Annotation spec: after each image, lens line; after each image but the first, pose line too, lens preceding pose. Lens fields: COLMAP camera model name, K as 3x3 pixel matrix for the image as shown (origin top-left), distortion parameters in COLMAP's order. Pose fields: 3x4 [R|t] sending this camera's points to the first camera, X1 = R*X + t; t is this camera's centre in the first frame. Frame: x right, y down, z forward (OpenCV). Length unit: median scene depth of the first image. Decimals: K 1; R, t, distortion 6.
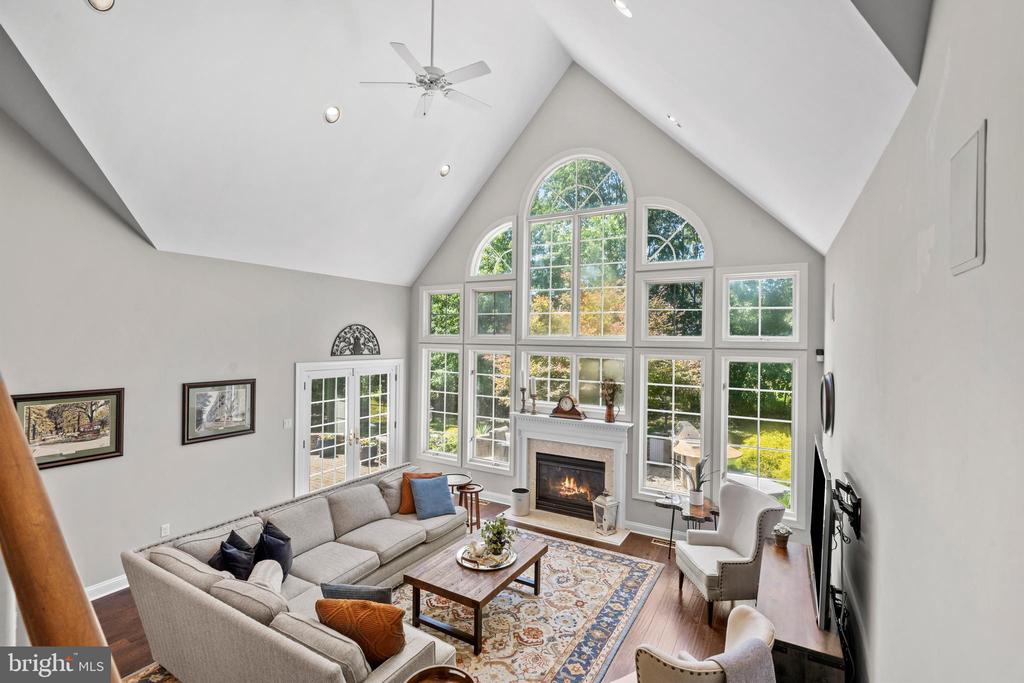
lens RADIAL K [[468.8, 0, 506.2], [0, 468.8, 338.0], [0, 0, 1]] dist [-0.004239, 0.000233]
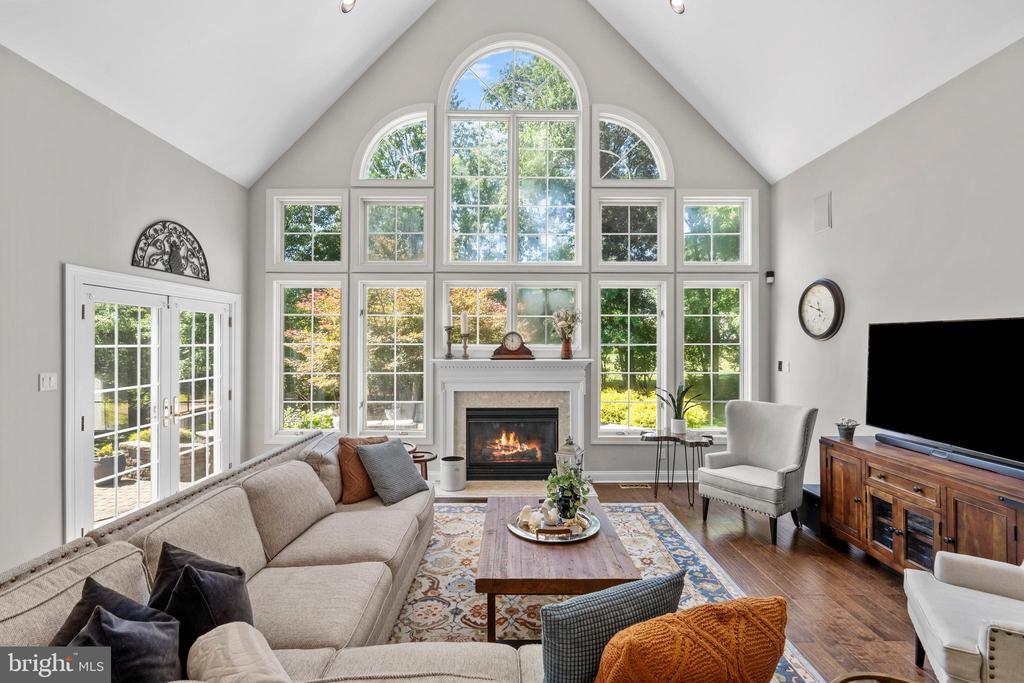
lens RADIAL K [[468.8, 0, 526.2], [0, 468.8, 336.5], [0, 0, 1]] dist [-0.004239, 0.000233]
pose [[0.855115, -0.006090, 0.518403, -0.269754], [0.004424, 0.999980, 0.004449, 0.126113], [-0.518420, -0.001511, 0.855125, 0.289947]]
